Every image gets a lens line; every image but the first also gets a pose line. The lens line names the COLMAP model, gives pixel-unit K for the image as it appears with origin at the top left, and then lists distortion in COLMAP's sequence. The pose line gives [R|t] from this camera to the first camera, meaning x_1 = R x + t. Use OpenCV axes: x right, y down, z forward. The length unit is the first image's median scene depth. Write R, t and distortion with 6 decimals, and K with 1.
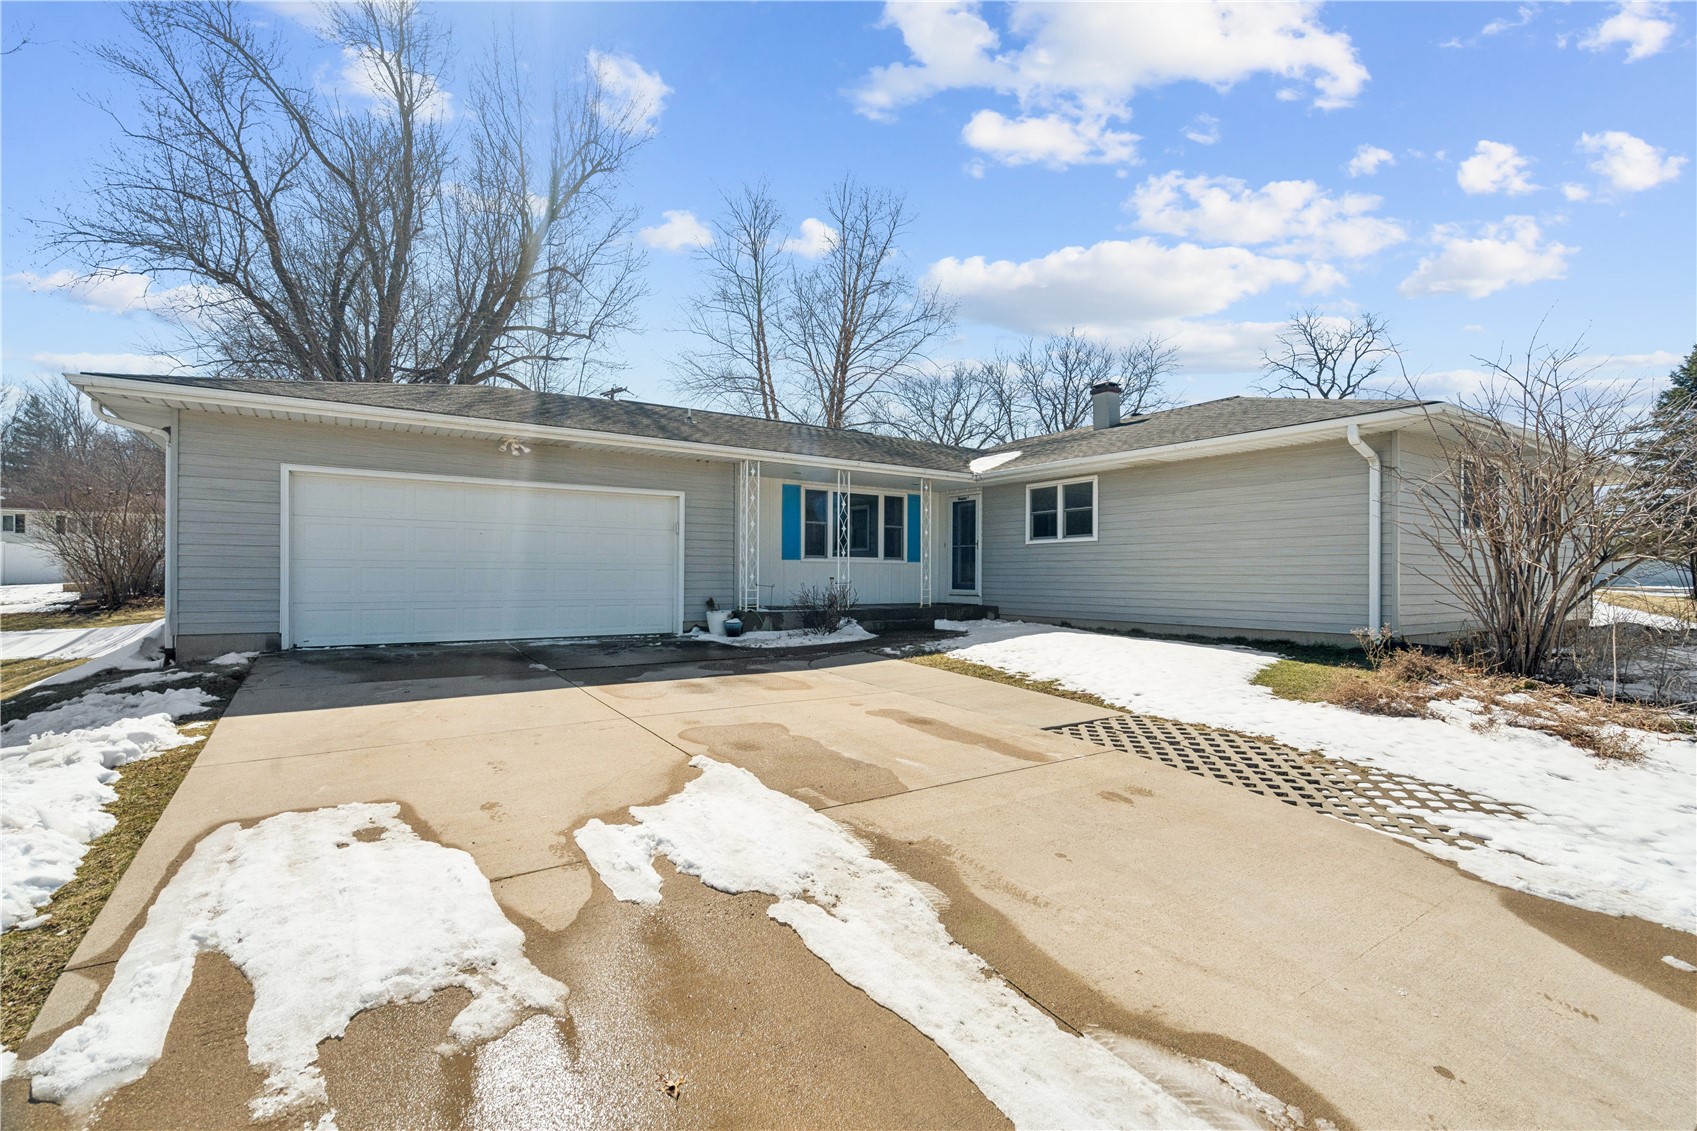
lens RADIAL K [[743.7, 0, 843.6], [0, 743.7, 574.3], [0, 0, 1]] dist [-0.003251, 0.000896]
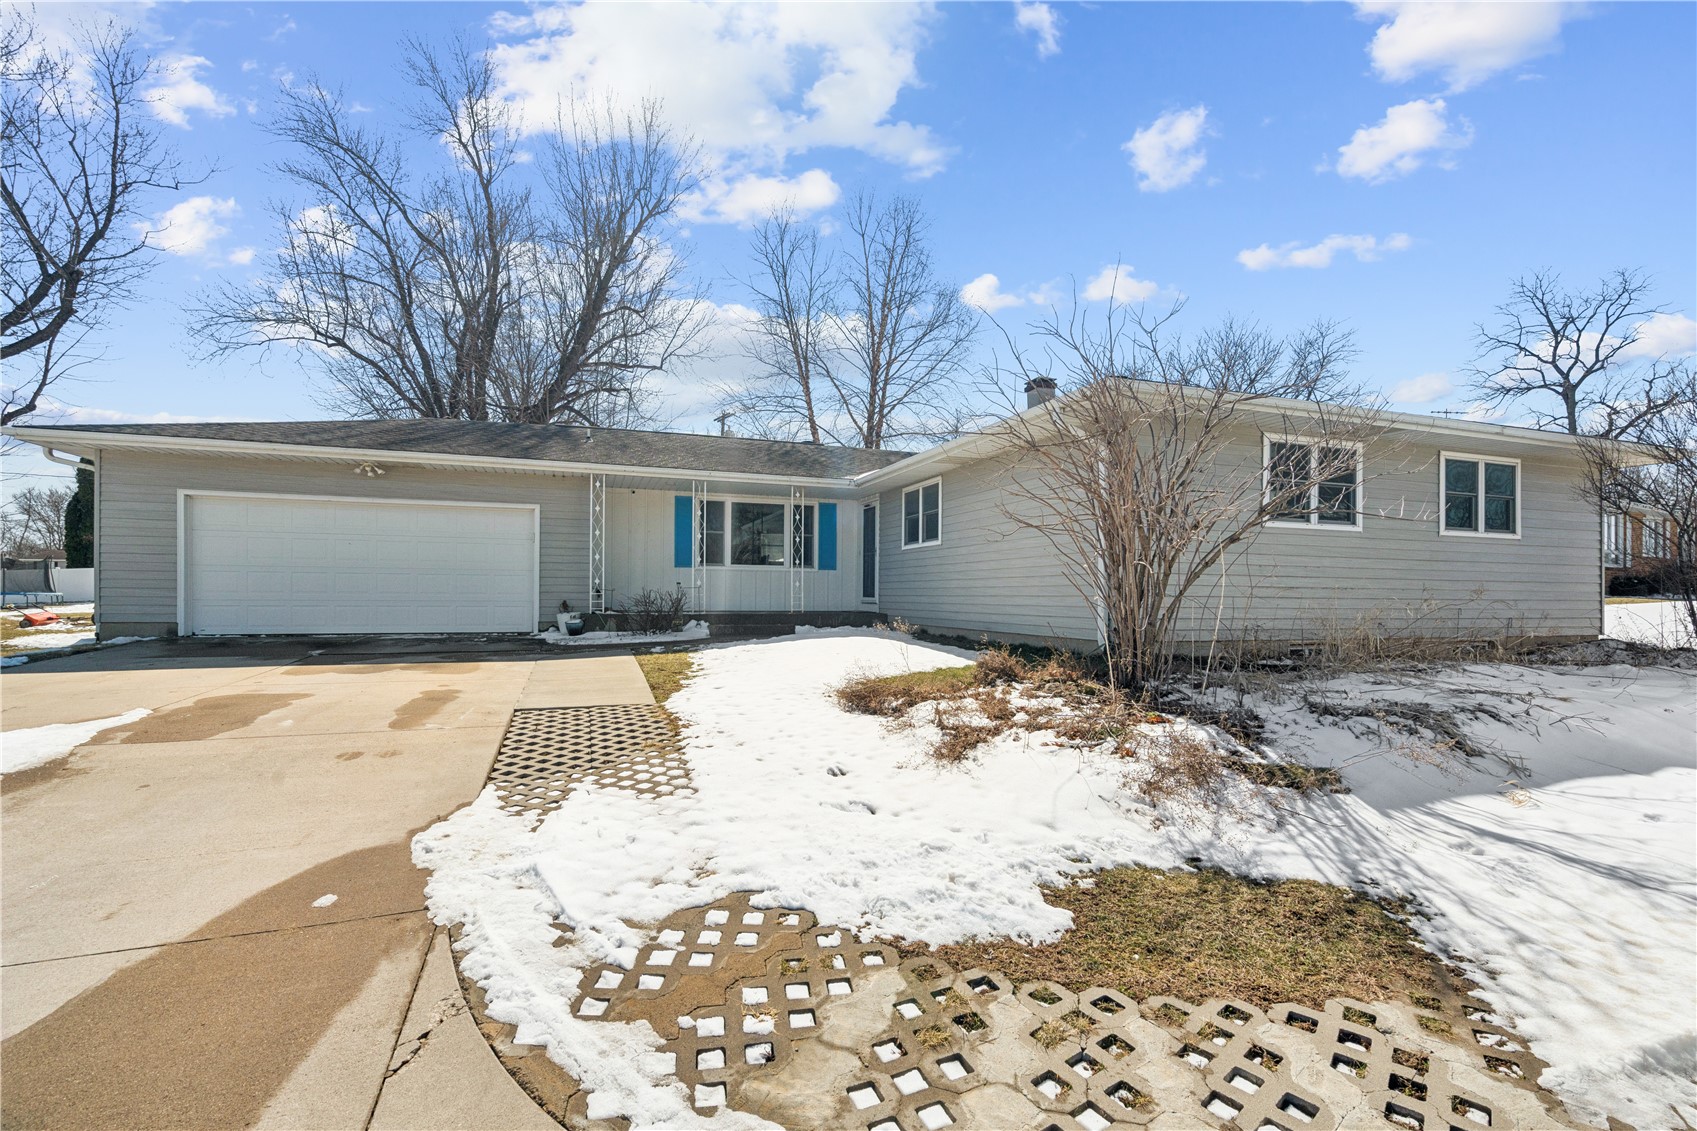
lens RADIAL K [[743.7, 0, 831.3], [0, 743.7, 594.7], [0, 0, 1]] dist [-0.003251, 0.000896]
pose [[0.968917, 0.002801, -0.247370, 0.449237], [-0.002149, 0.999993, 0.002905, 0.017883], [0.247377, -0.002284, 0.968917, 0.033199]]
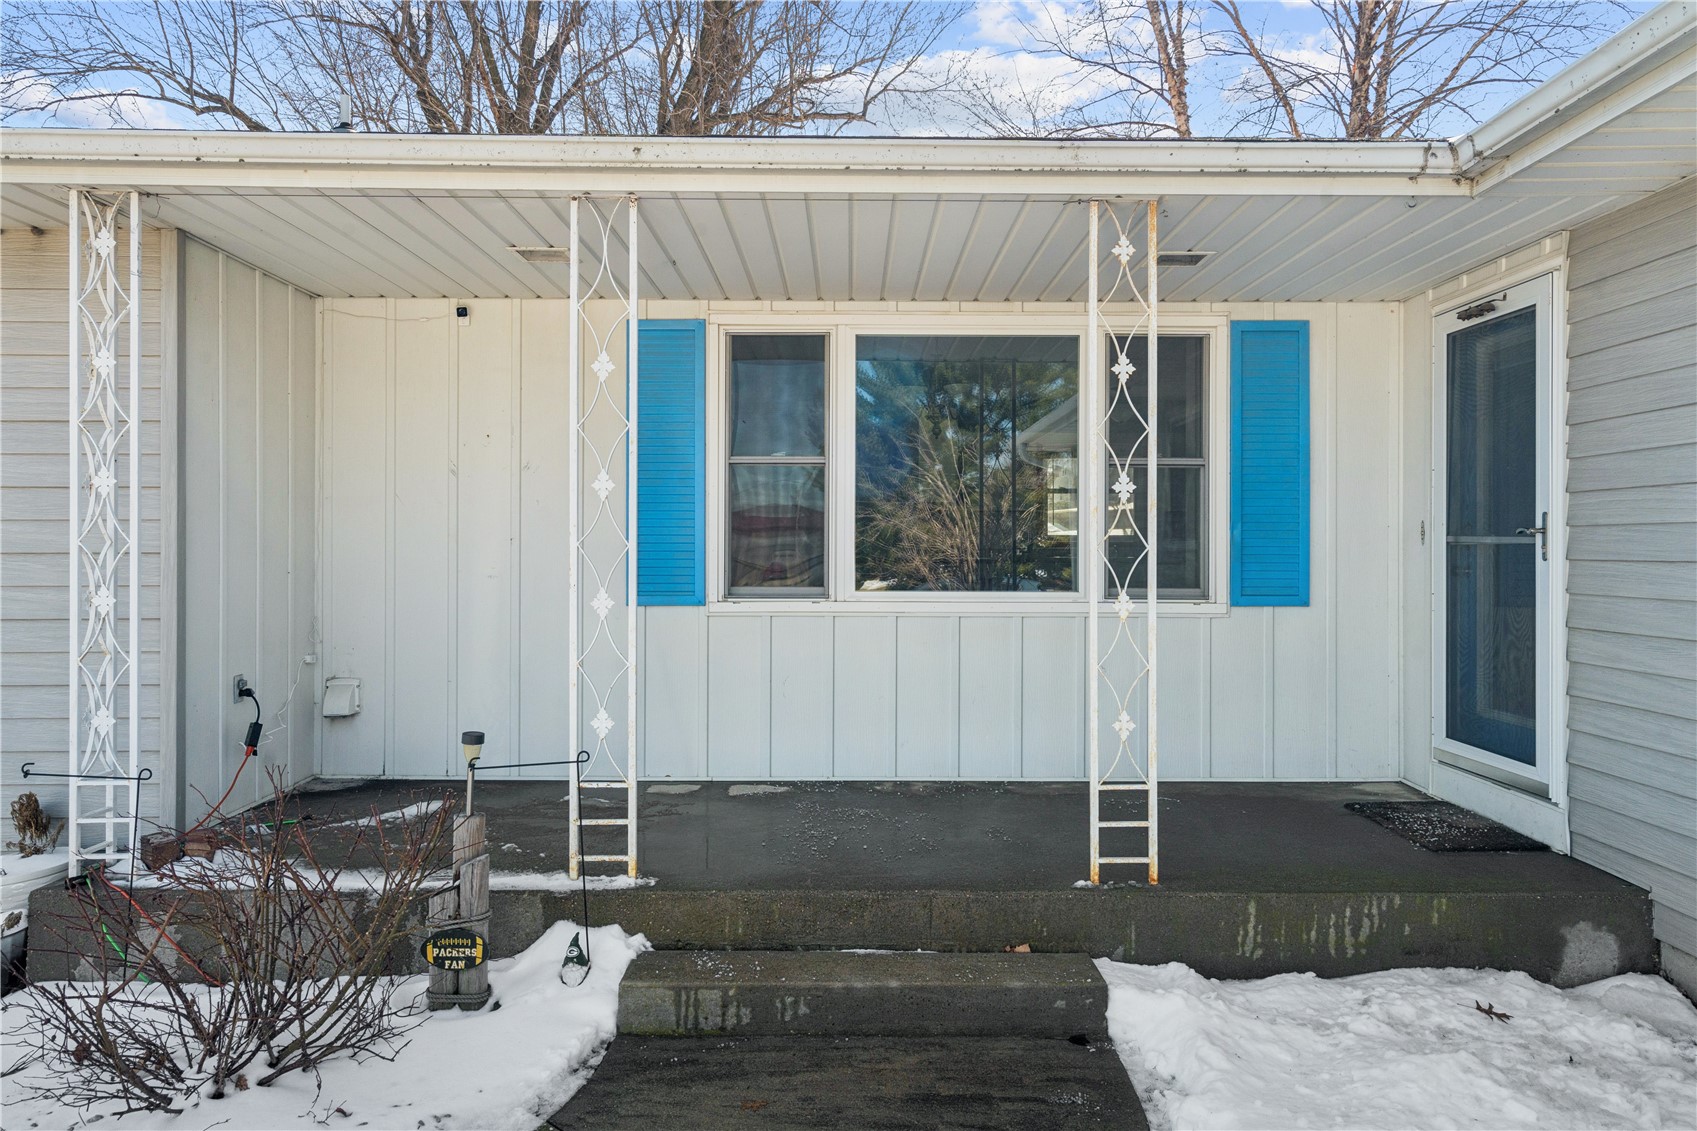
lens RADIAL K [[1155.8, 0, 843.8], [0, 1155.8, 554.2], [0, 0, 1]] dist [0.010234, 0.000903]
pose [[0.842964, -0.001849, -0.537967, 0.231076], [0.006932, 0.999948, 0.007425, -0.046671], [0.537926, -0.009988, 0.842933, 0.790822]]
